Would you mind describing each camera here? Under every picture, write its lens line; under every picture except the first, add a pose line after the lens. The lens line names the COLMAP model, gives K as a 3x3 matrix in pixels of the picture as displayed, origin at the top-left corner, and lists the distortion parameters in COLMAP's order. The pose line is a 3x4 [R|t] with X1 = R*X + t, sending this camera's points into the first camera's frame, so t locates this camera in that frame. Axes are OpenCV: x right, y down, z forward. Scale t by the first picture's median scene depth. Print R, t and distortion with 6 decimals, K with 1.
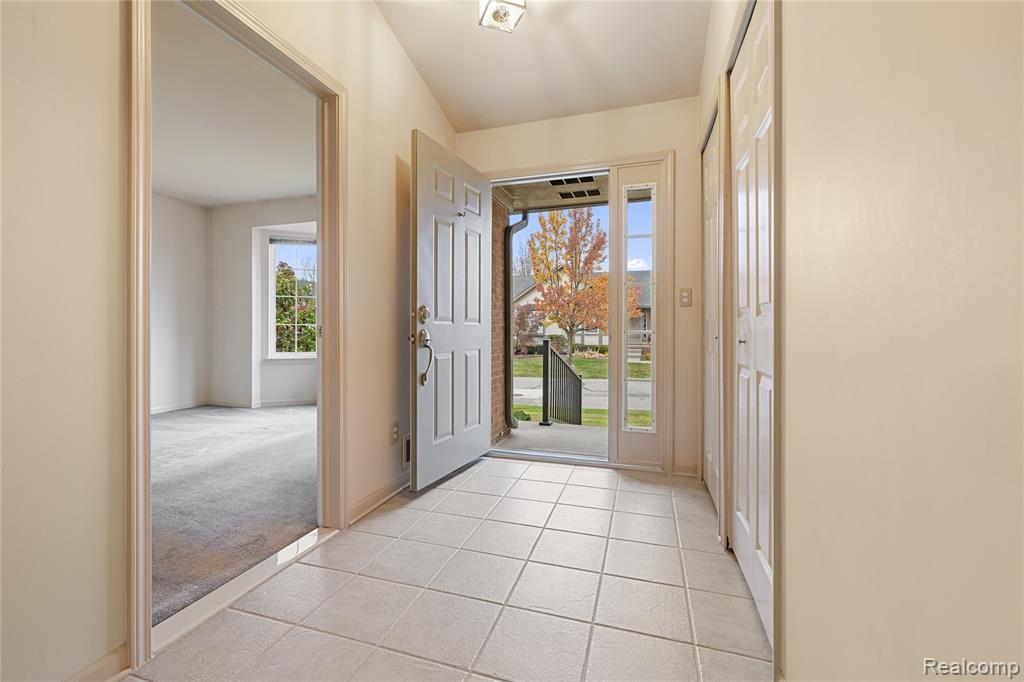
lens RADIAL K [[427.1, 0, 507.9], [0, 427.1, 332.8], [0, 0, 1]] dist [-0.004938, -0.001299]
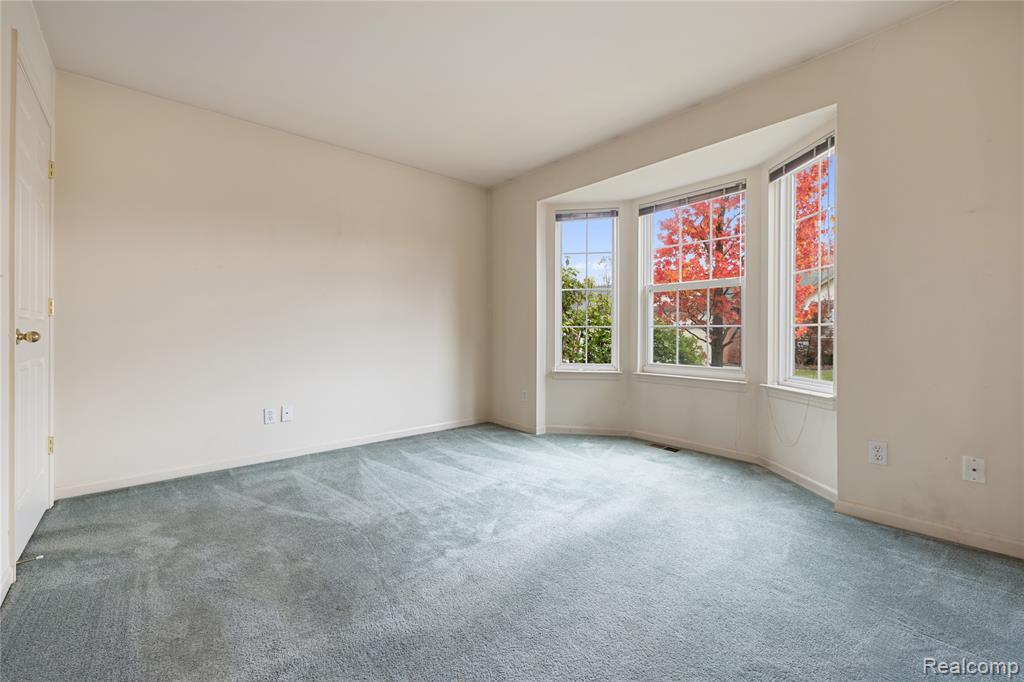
lens RADIAL K [[427.1, 0, 512.7], [0, 427.1, 337.5], [0, 0, 1]] dist [-0.004938, -0.001299]
pose [[0.857311, 0.003364, -0.514788, -0.236438], [-0.001813, 0.999992, 0.003517, -0.002058], [0.514796, -0.002082, 0.857310, 0.310266]]
